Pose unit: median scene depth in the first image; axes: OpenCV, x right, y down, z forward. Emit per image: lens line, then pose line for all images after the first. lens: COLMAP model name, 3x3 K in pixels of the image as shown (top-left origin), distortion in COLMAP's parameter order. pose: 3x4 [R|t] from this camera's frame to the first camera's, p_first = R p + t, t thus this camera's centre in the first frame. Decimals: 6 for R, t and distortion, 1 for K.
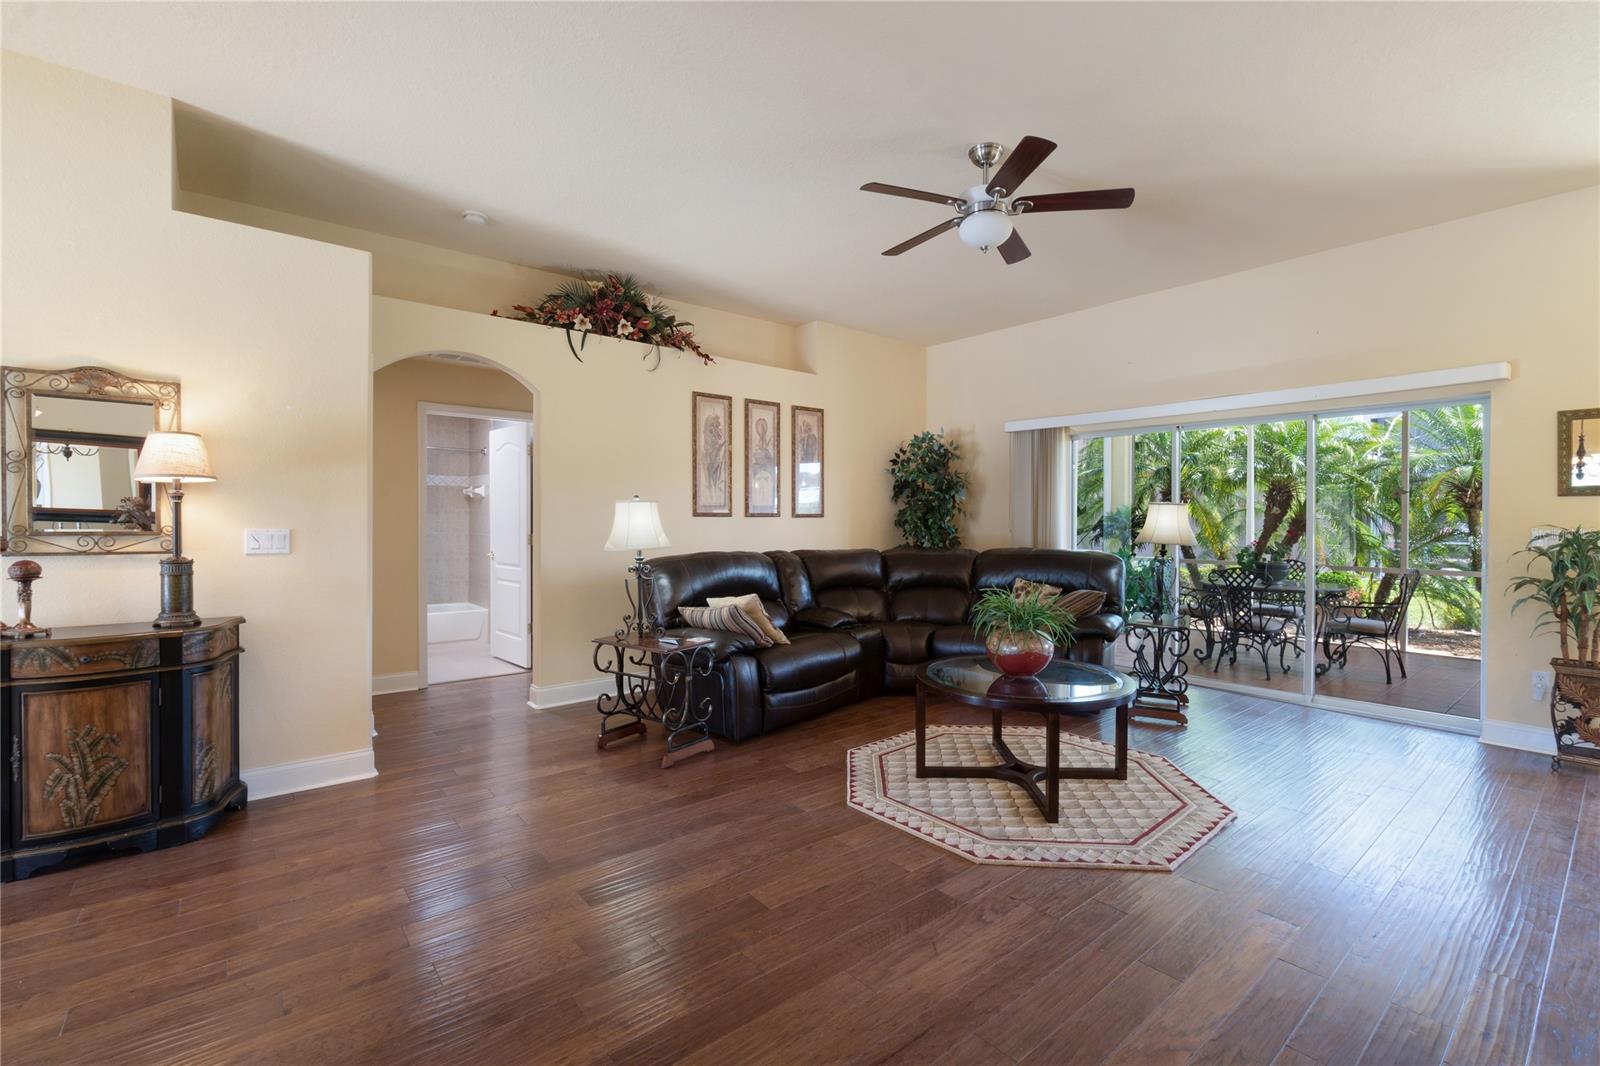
lens RADIAL K [[700.9, 0, 814.3], [0, 700.9, 533.5], [0, 0, 1]] dist [-0.003488, 0.000042]
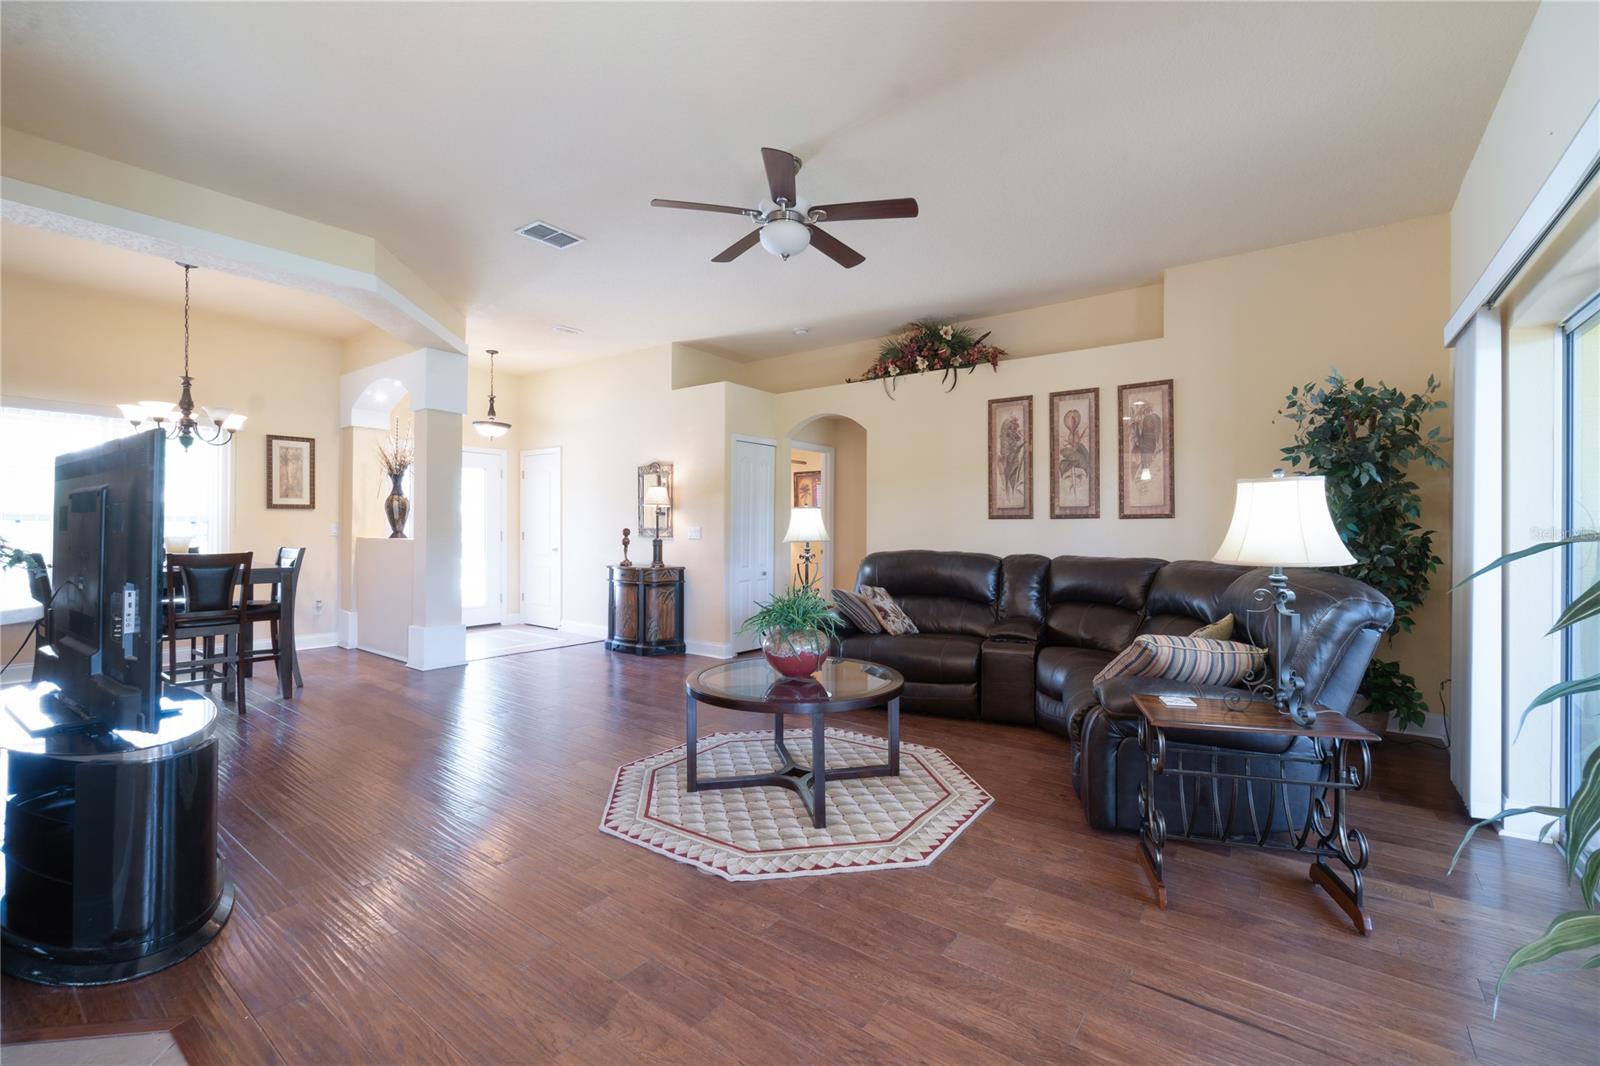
lens RADIAL K [[684.4, 0, 800.0], [0, 684.4, 533.0], [0, 0, 1]] dist [-0.005310, 0.000296]
pose [[0.221525, 0.007602, -0.975125, 0.838568], [-0.021285, 0.999769, 0.002958, 0.000170], [0.974922, 0.020101, 0.221636, 0.543111]]
